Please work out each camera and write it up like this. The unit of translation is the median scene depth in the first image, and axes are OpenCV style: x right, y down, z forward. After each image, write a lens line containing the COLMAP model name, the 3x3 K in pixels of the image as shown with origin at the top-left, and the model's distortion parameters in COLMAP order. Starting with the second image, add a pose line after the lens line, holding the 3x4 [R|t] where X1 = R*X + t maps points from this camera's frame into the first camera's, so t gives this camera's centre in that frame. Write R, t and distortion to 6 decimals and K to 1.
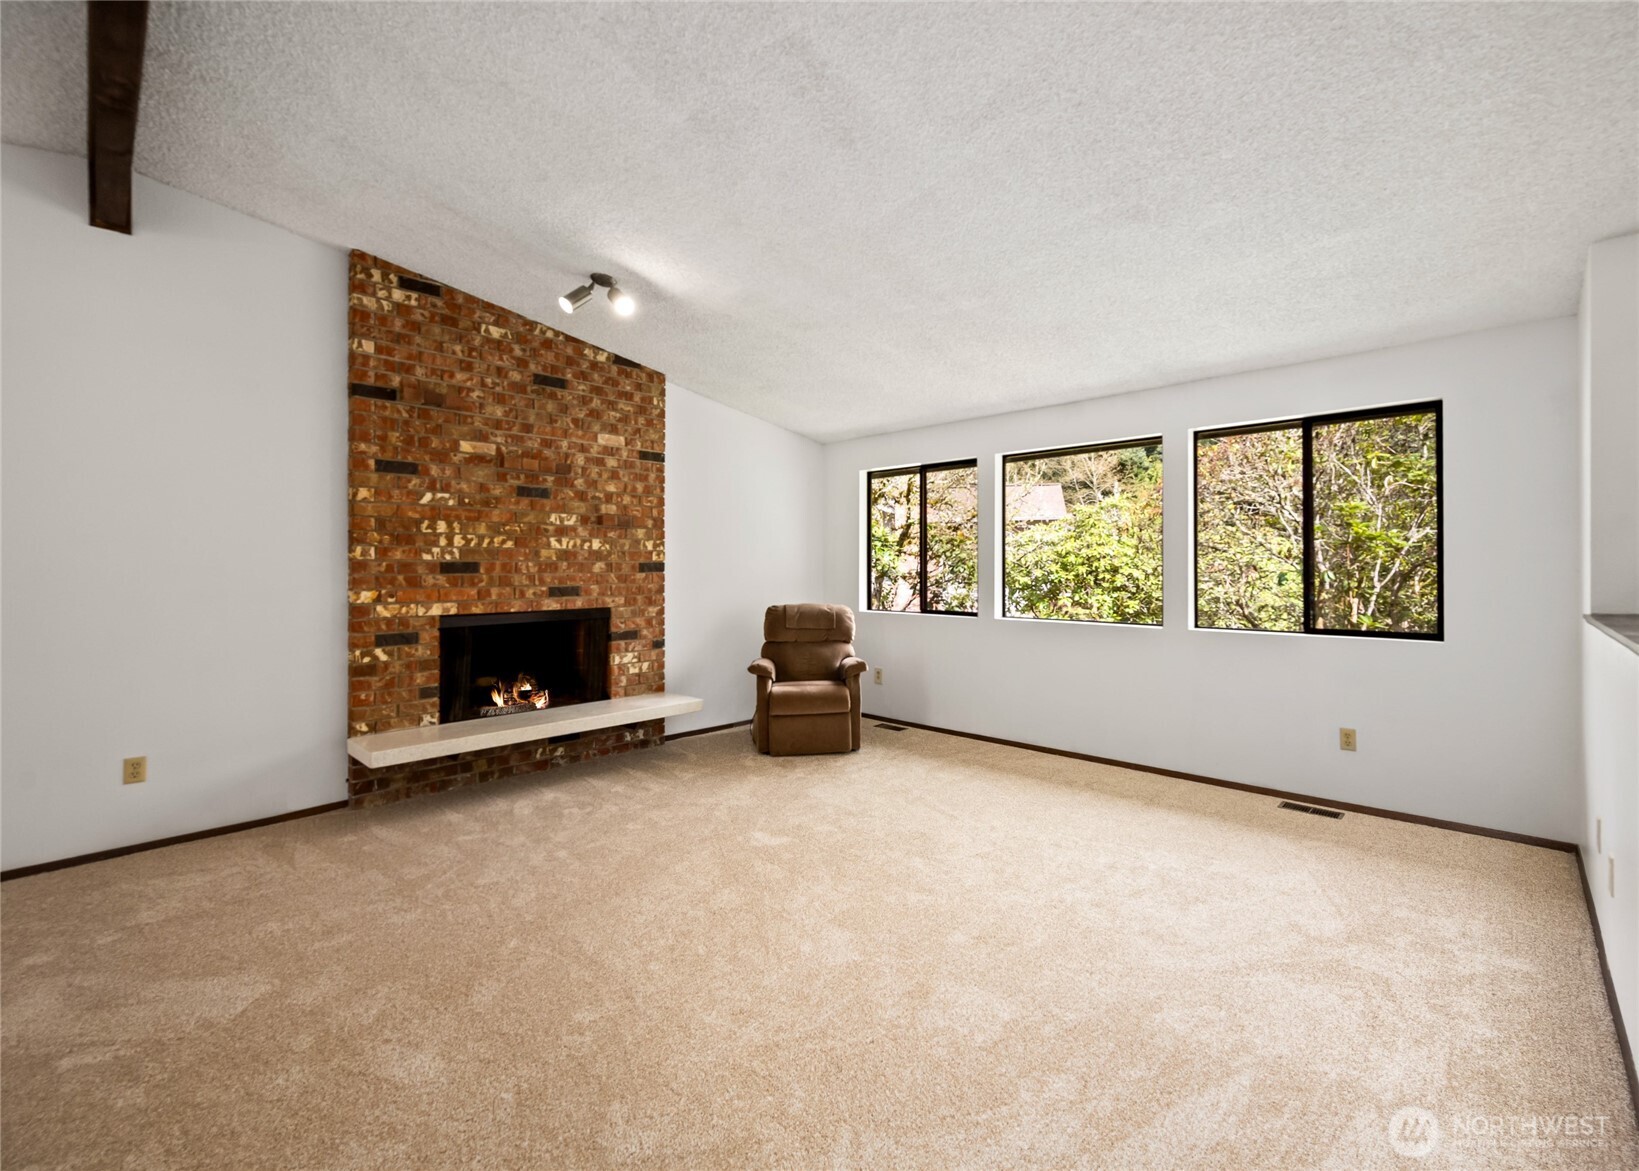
lens RADIAL K [[711.7, 0, 824.9], [0, 711.7, 576.3], [0, 0, 1]] dist [-0.003763, -0.000309]
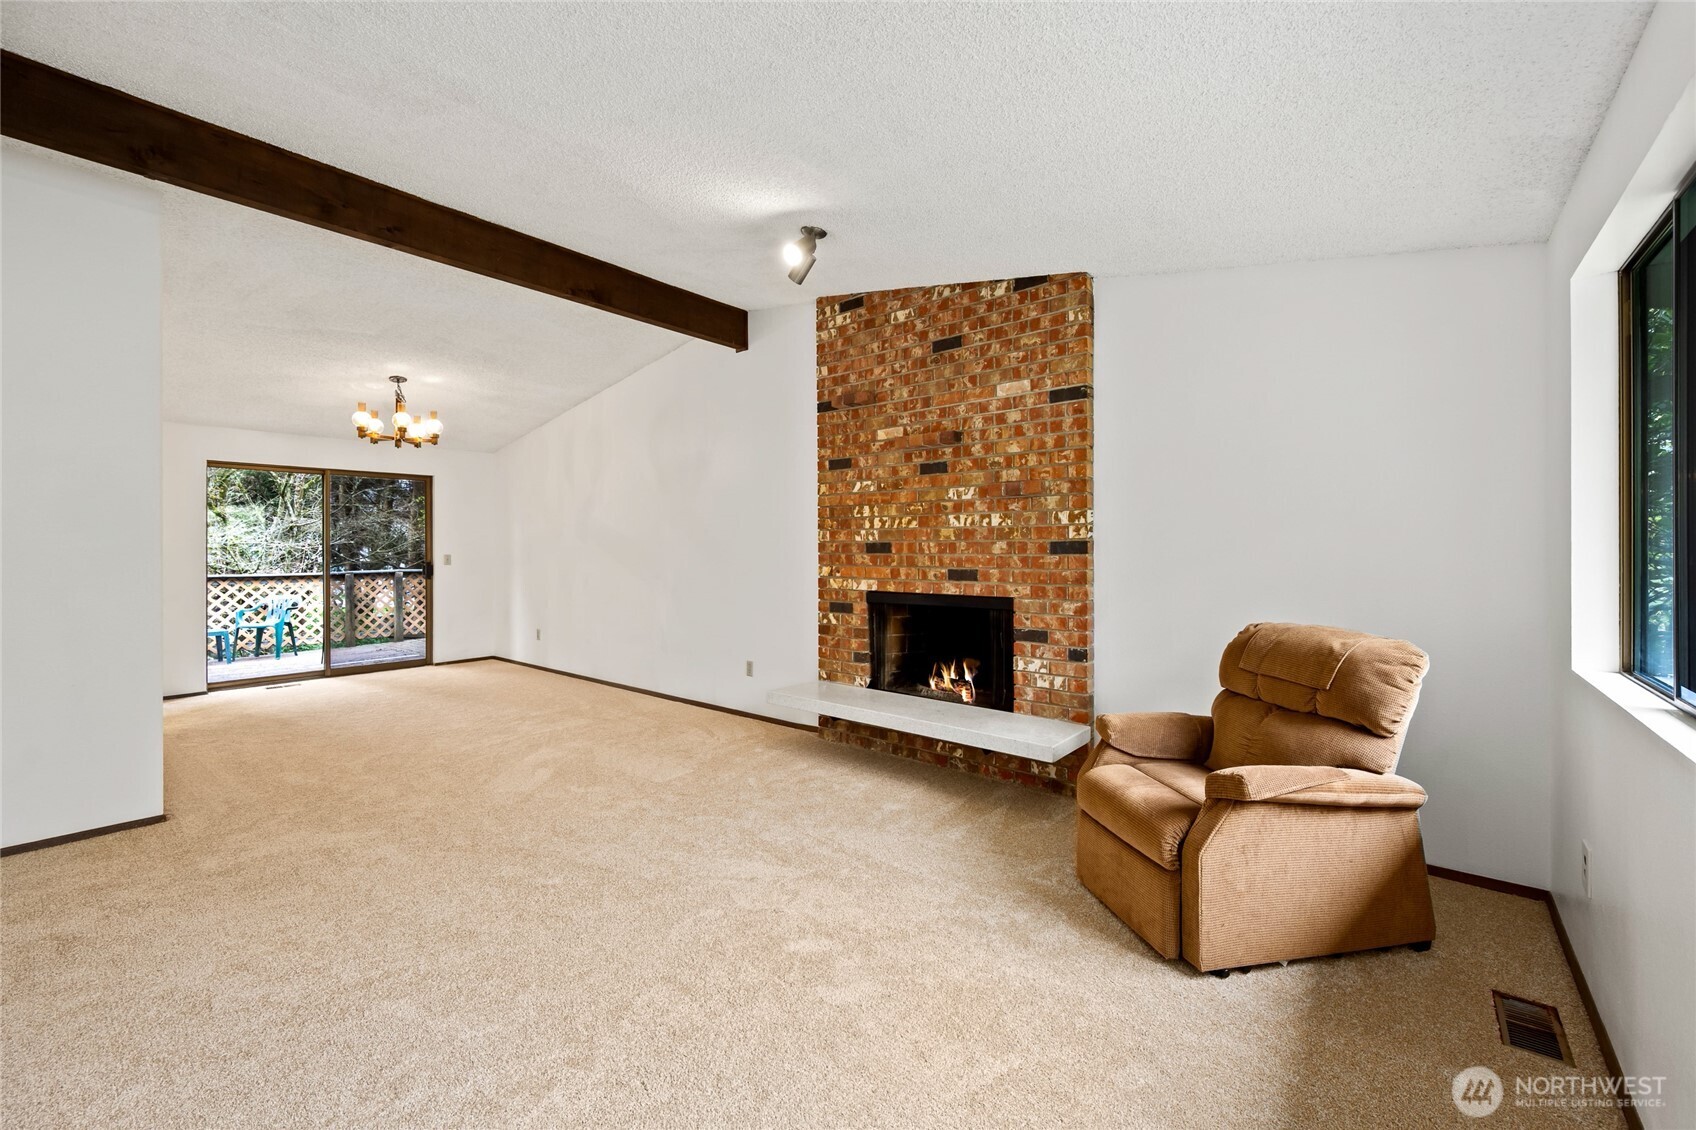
lens RADIAL K [[679.8, 0, 854.7], [0, 679.8, 552.8], [0, 0, 1]] dist [0.003734, 0.000118]
pose [[0.095234, 0.009196, -0.995412, 0.489474], [-0.010955, 0.999906, 0.008189, -0.012347], [0.995395, 0.010125, 0.095326, 0.827816]]
